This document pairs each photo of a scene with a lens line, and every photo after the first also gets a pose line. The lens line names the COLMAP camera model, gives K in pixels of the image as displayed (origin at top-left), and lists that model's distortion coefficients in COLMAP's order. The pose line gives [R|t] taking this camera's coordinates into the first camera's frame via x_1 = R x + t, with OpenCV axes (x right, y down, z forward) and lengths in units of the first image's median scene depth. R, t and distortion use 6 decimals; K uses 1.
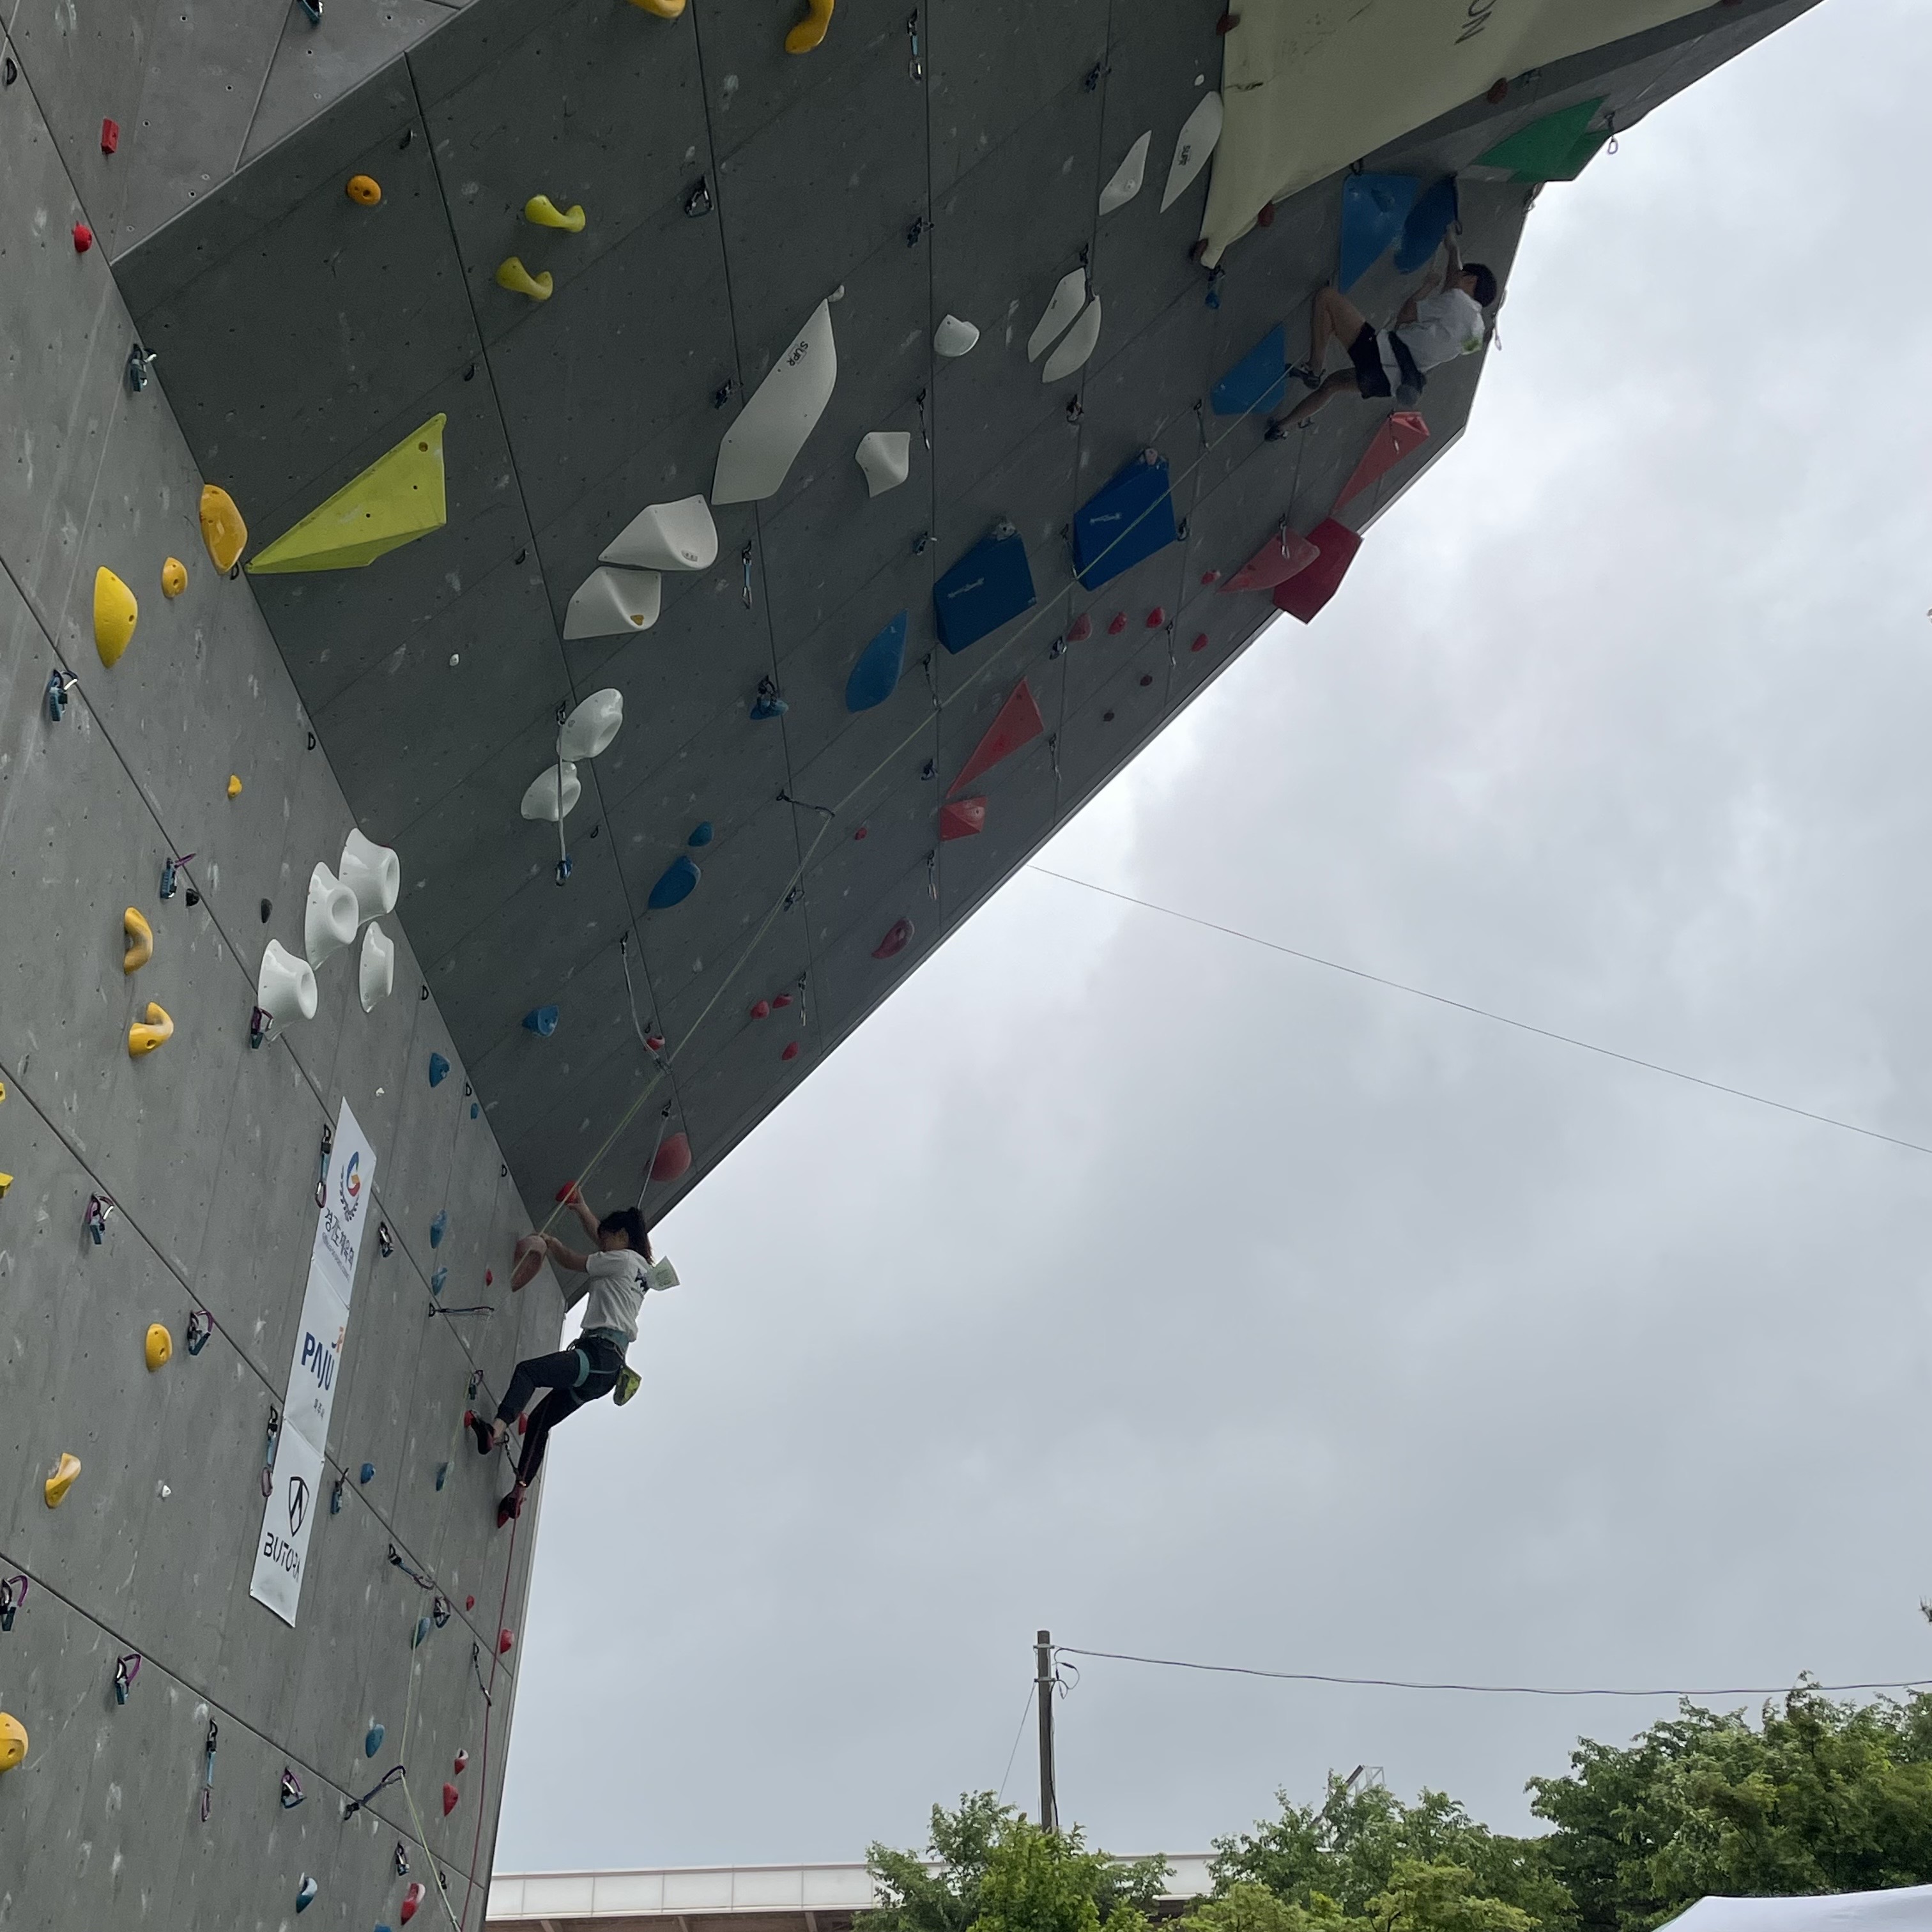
lens RADIAL K [[2616.6, 0, 967.4], [0, 2616.6, 913.0], [0, 0, 1]] dist [0.027490, 0.039784]
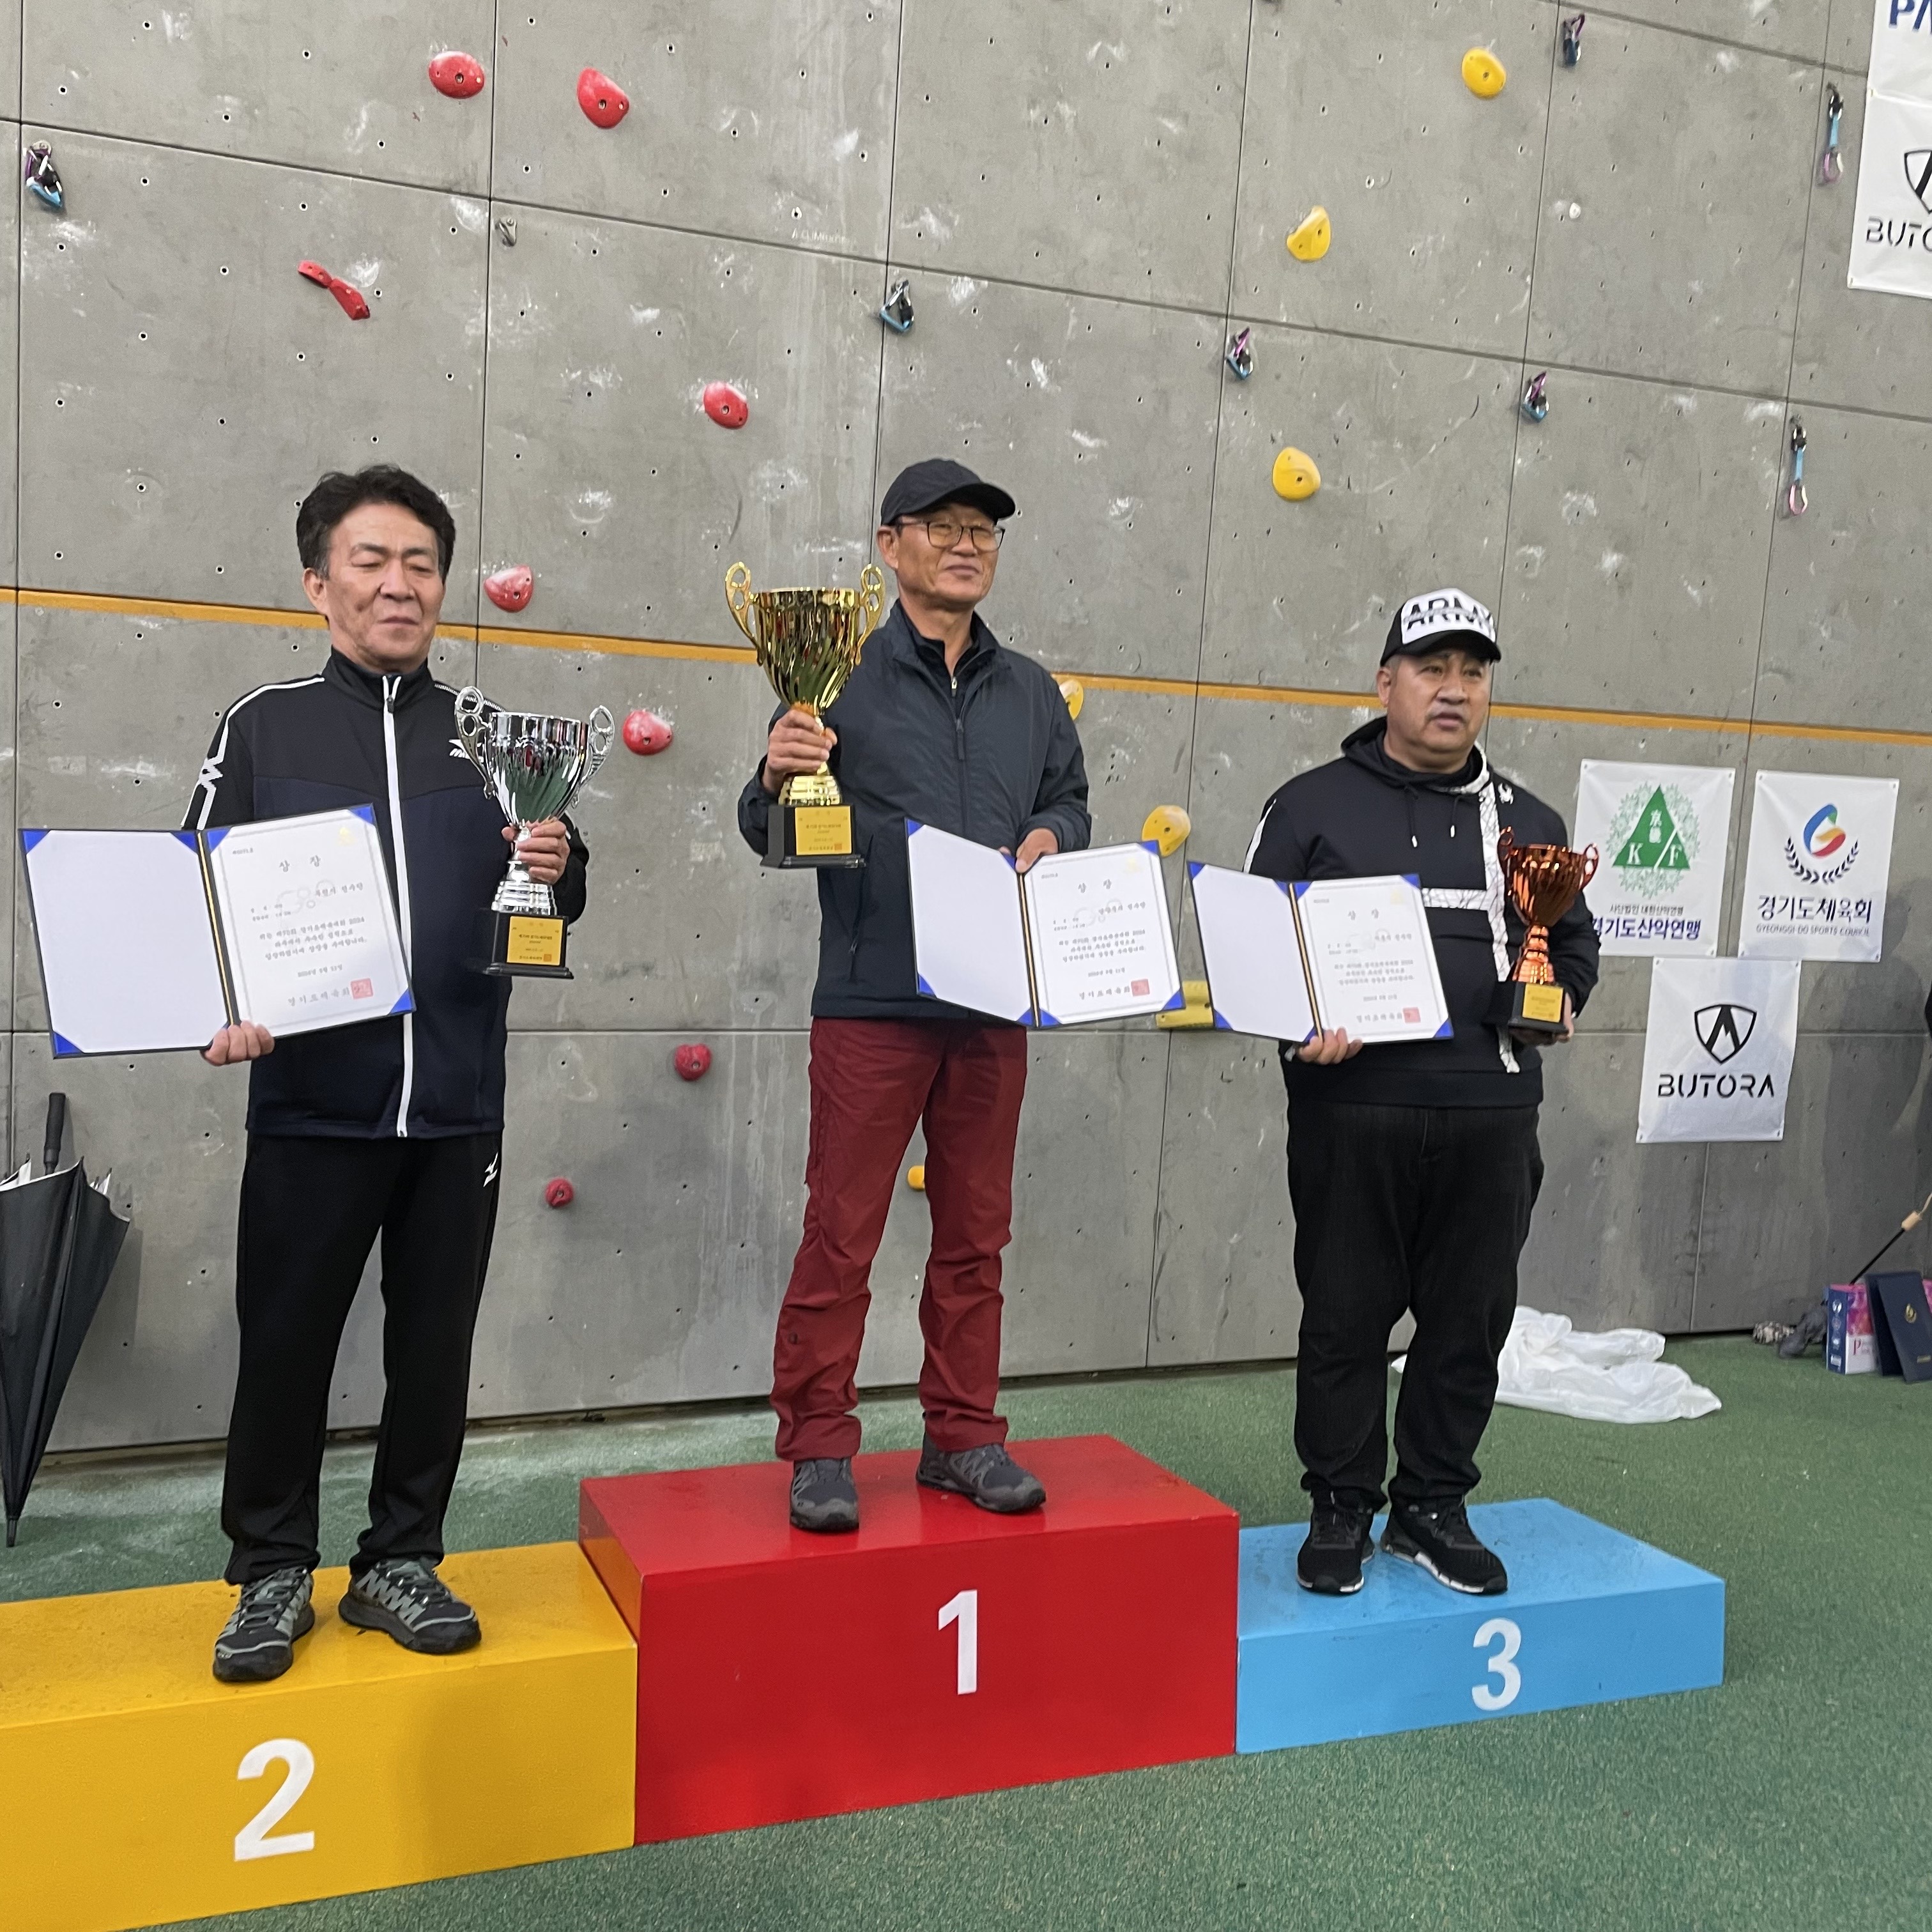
lens RADIAL K [[1933.0, 0, 947.8], [0, 1933.0, 932.9], [0, 0, 1]] dist [0.101192, -0.126026]
pose [[0.374803, 0.049452, -0.925785, 0.267031], [0.381232, 0.902023, 0.202524, 0.191018], [0.845095, -0.428845, 0.319228, 0.371956]]
